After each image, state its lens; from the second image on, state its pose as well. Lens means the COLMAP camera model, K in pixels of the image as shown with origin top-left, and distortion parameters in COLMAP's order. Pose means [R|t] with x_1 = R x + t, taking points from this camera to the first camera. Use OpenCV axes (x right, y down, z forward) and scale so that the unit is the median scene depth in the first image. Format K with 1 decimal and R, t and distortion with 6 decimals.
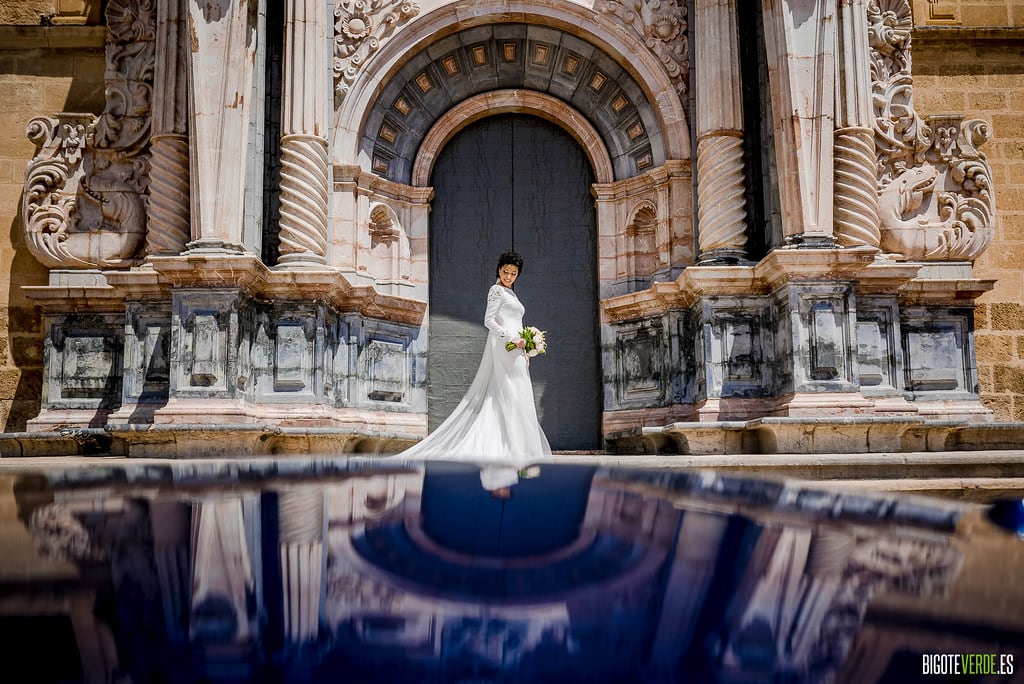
lens RADIAL K [[1029.5, 0, 512.0], [0, 1029.5, 342.0], [0, 0, 1]] dist [0.015371, 0.024213]
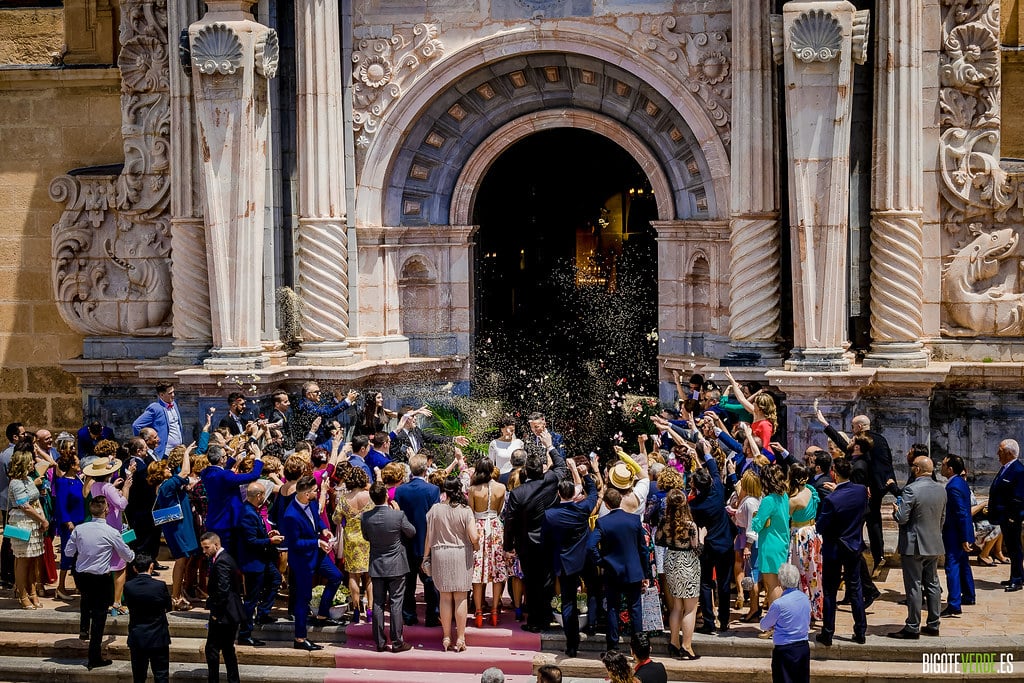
lens RADIAL K [[2545.4, 0, 512.0], [0, 2545.4, 341.5], [0, 0, 1]] dist [0.075434, 0.271513]
pose [[0.974518, 0.016493, -0.223703, 0.479748], [0.032288, 0.976592, 0.212661, -0.552599], [0.221974, -0.214465, 0.951174, -1.183293]]
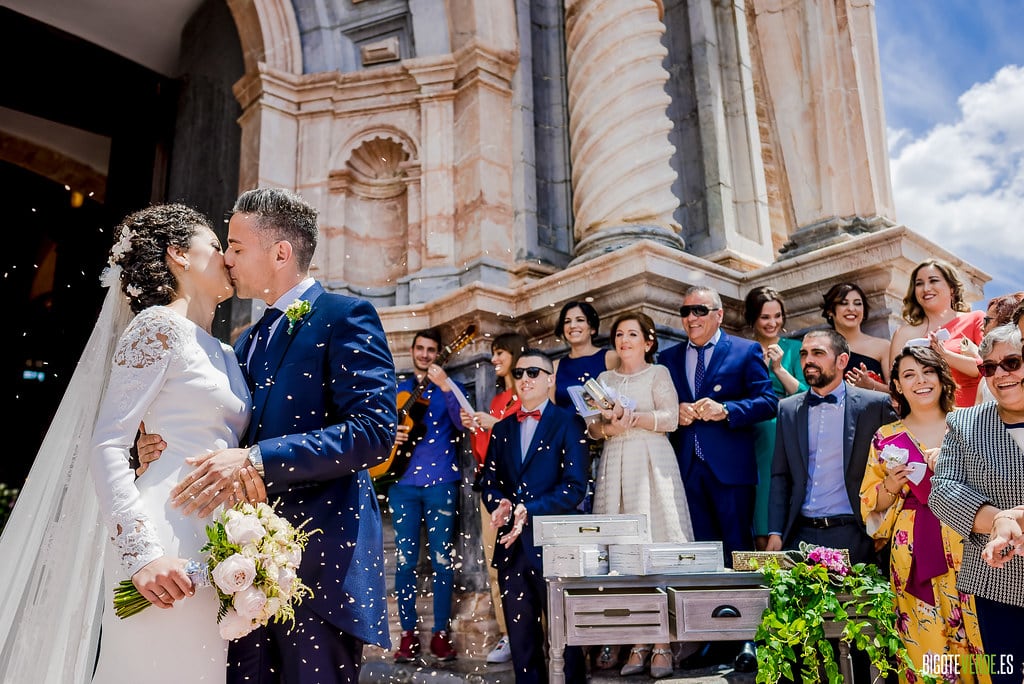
lens RADIAL K [[808.4, 0, 512.0], [0, 808.4, 342.0], [0, 0, 1]] dist [-0.002942, -0.003249]
pose [[0.744660, 0.160238, 0.647924, -0.048973], [-0.062752, 0.983262, -0.171049, 0.017960], [-0.664487, 0.086715, 0.742251, 0.726658]]
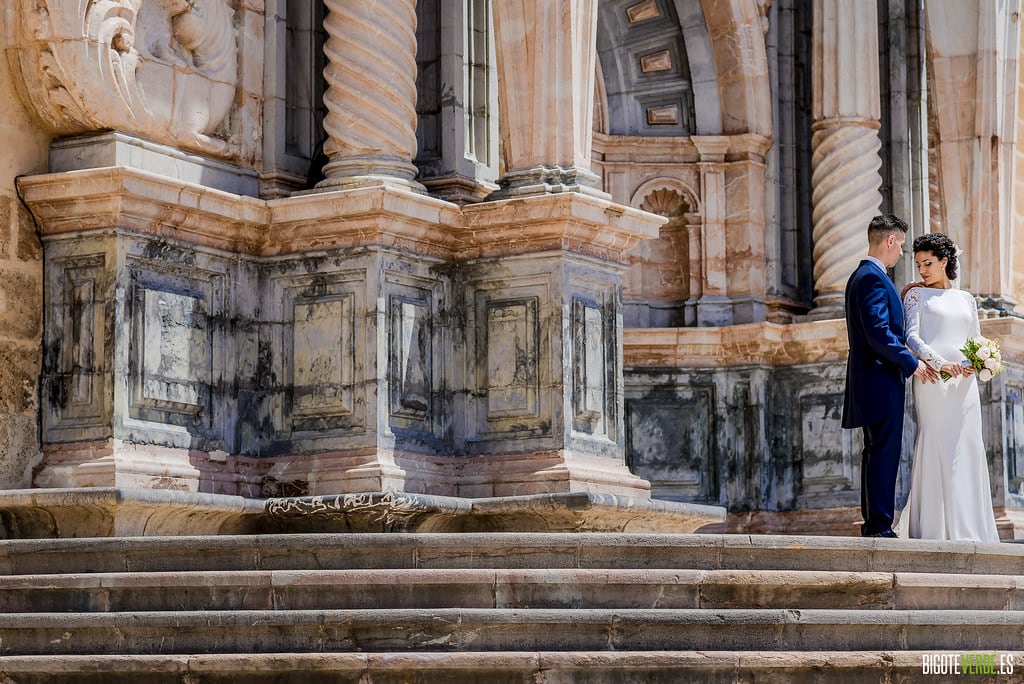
lens RADIAL K [[2545.4, 0, 512.0], [0, 2545.4, 342.0], [0, 0, 1]] dist [0.075434, 0.271513]
pose [[0.551234, 0.113259, 0.826628, -1.227055], [-0.102704, 0.992420, -0.067487, 0.076336], [-0.828006, -0.047697, 0.558688, 0.223510]]
